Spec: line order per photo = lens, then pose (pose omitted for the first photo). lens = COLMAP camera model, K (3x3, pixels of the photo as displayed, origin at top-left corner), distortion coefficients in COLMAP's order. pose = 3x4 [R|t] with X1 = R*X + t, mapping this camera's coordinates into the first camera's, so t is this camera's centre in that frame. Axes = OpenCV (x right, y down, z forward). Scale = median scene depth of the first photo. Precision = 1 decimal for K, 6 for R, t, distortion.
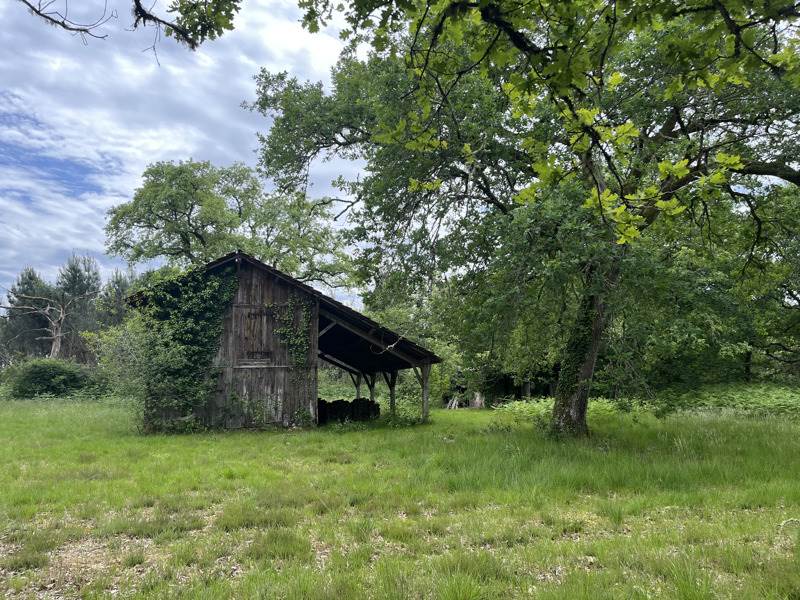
lens RADIAL K [[598.6, 0, 398.3], [0, 598.6, 303.4], [0, 0, 1]] dist [0.077207, -0.108060]
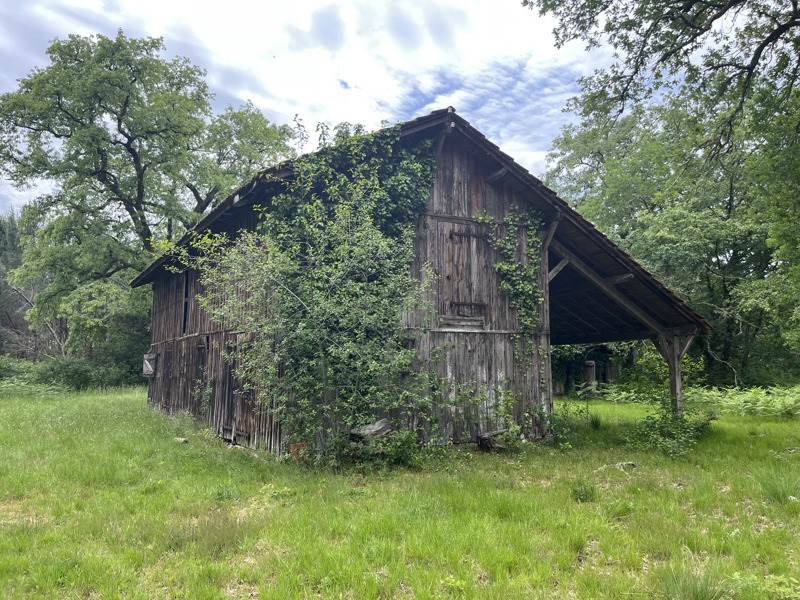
lens RADIAL K [[598.6, 0, 398.3], [0, 598.6, 303.4], [0, 0, 1]] dist [0.077207, -0.108060]
pose [[0.963639, 0.036576, 0.264694, -0.432801], [-0.044113, 0.998771, 0.022585, 0.070500], [-0.263543, -0.033440, 0.964068, 0.491119]]
